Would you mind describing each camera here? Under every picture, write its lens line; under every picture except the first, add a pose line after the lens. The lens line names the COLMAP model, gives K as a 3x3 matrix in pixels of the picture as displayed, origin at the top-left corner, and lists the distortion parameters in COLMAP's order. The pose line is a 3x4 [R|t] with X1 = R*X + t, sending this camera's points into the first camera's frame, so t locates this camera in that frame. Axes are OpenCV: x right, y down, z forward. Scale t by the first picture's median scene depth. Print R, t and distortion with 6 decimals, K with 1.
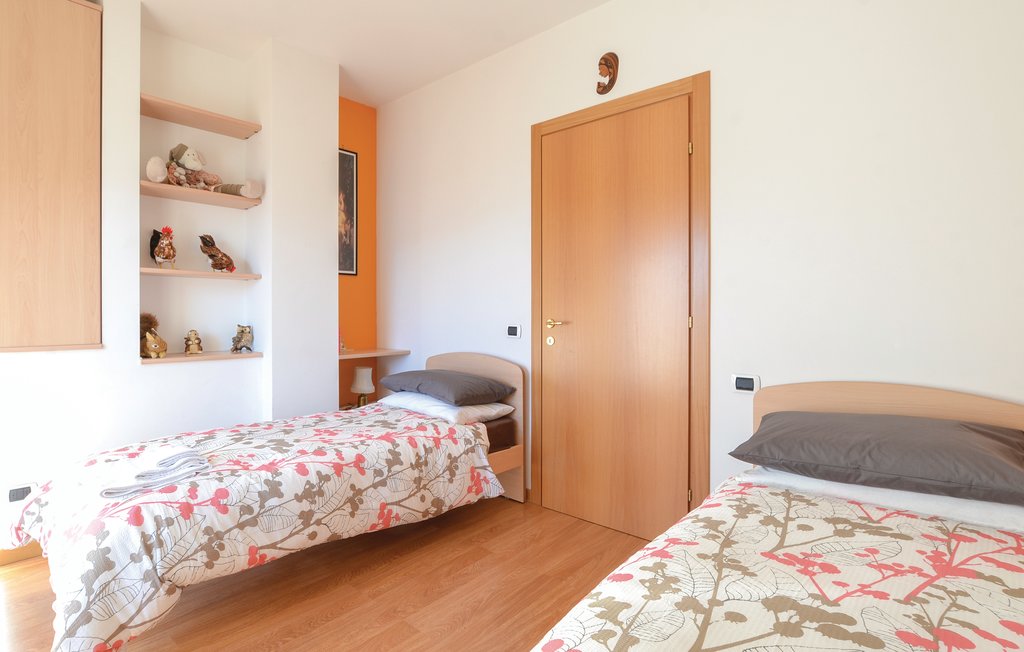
lens RADIAL K [[467.1, 0, 511.5], [0, 467.1, 313.1], [0, 0, 1]] dist [-0.000160, -0.000033]
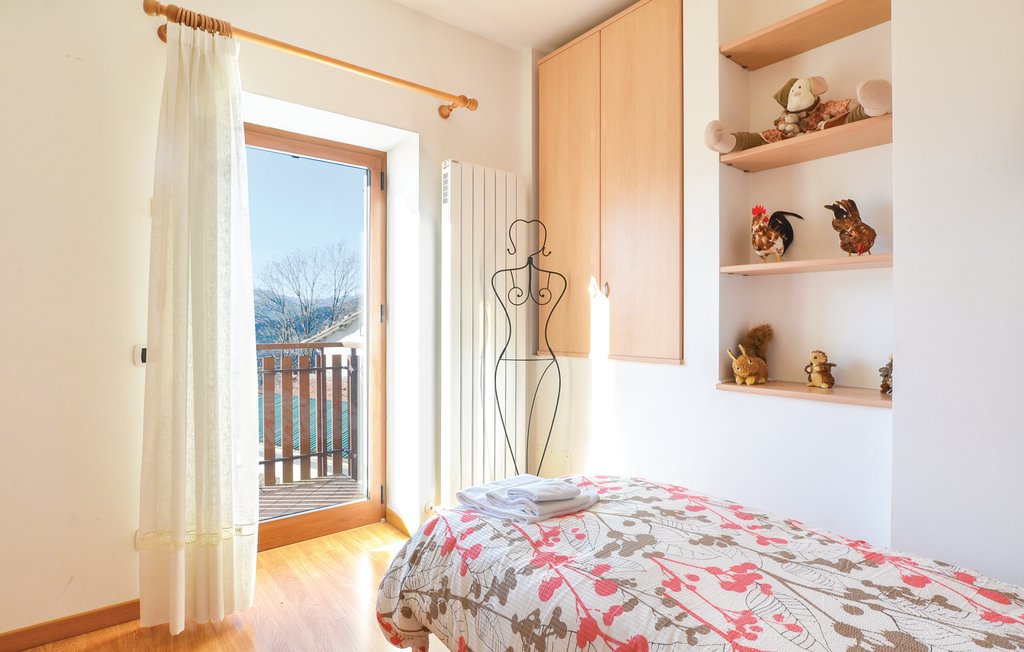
lens RADIAL K [[543.3, 0, 512.0], [0, 543.3, 326.0], [0, 0, 1]] dist [-0.022824, -0.000076]
pose [[-0.227615, 0.001549, -0.973750, 0.170512], [-0.001902, 0.999996, 0.002035, 0.000816], [0.973749, 0.002315, -0.227611, 0.829705]]
